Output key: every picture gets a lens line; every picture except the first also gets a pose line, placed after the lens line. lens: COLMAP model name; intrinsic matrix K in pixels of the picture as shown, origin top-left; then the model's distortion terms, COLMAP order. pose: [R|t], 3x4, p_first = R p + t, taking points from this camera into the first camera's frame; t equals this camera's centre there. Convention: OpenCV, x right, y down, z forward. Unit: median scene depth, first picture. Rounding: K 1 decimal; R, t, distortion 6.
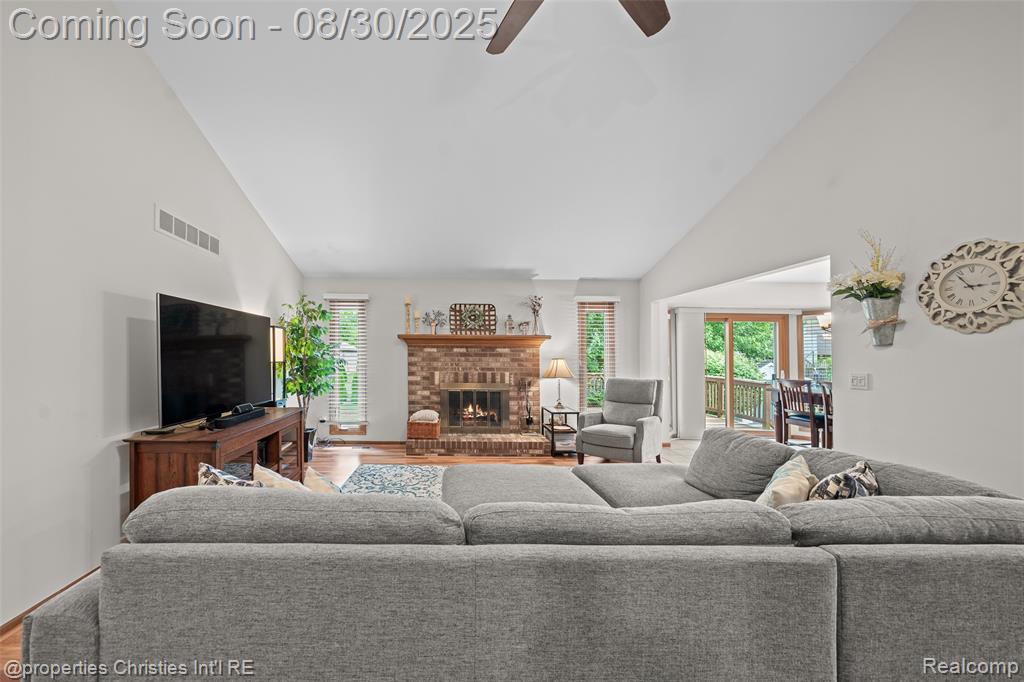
lens RADIAL K [[376.5, 0, 443.8], [0, 376.5, 339.1], [0, 0, 1]] dist [0.000133, -0.000233]
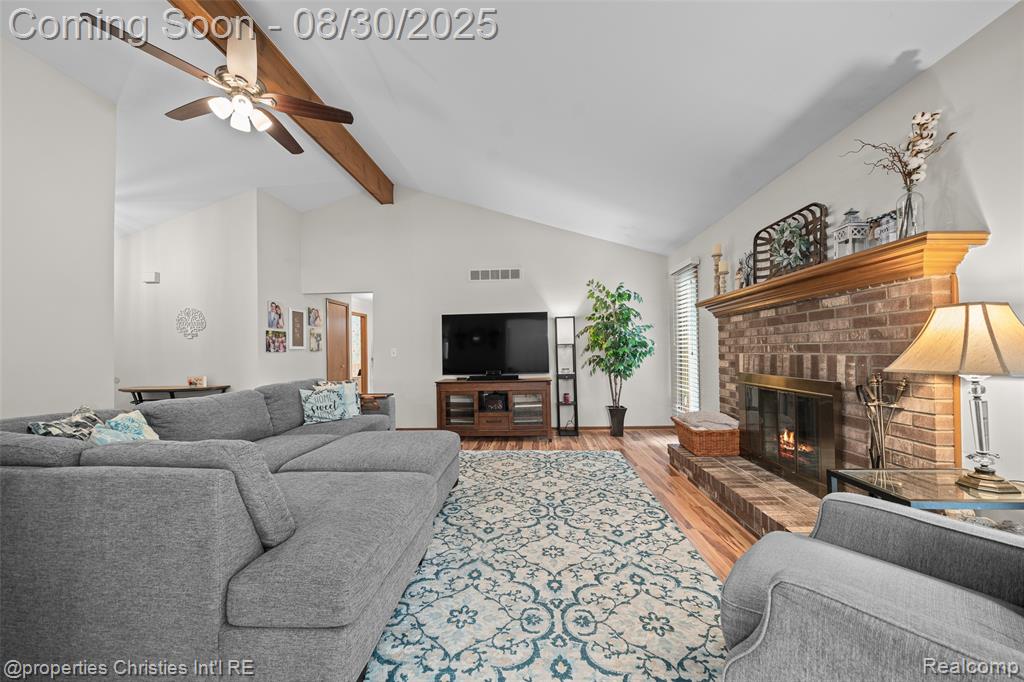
lens RADIAL K [[358.8, 0, 503.9], [0, 358.8, 337.6], [0, 0, 1]] dist [0.002051, -0.000291]
pose [[-0.092013, -0.047330, -0.994632, 0.589090], [0.065318, 0.996431, -0.053459, 0.067070], [0.993613, -0.069886, -0.088593, 0.678634]]
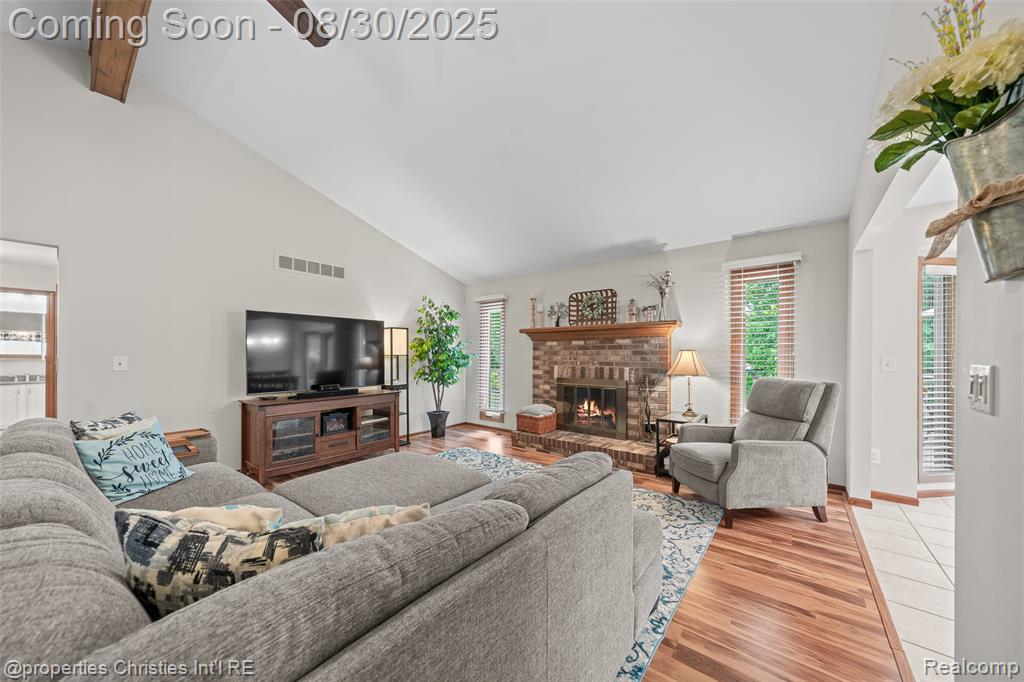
lens RADIAL K [[358.8, 0, 523.5], [0, 358.8, 346.2], [0, 0, 1]] dist [0.002051, -0.000291]
pose [[0.785449, -0.021957, -0.618537, 0.486333], [0.034110, 0.999387, 0.007838, 0.026698], [0.617986, -0.027255, 0.785716, 0.229517]]
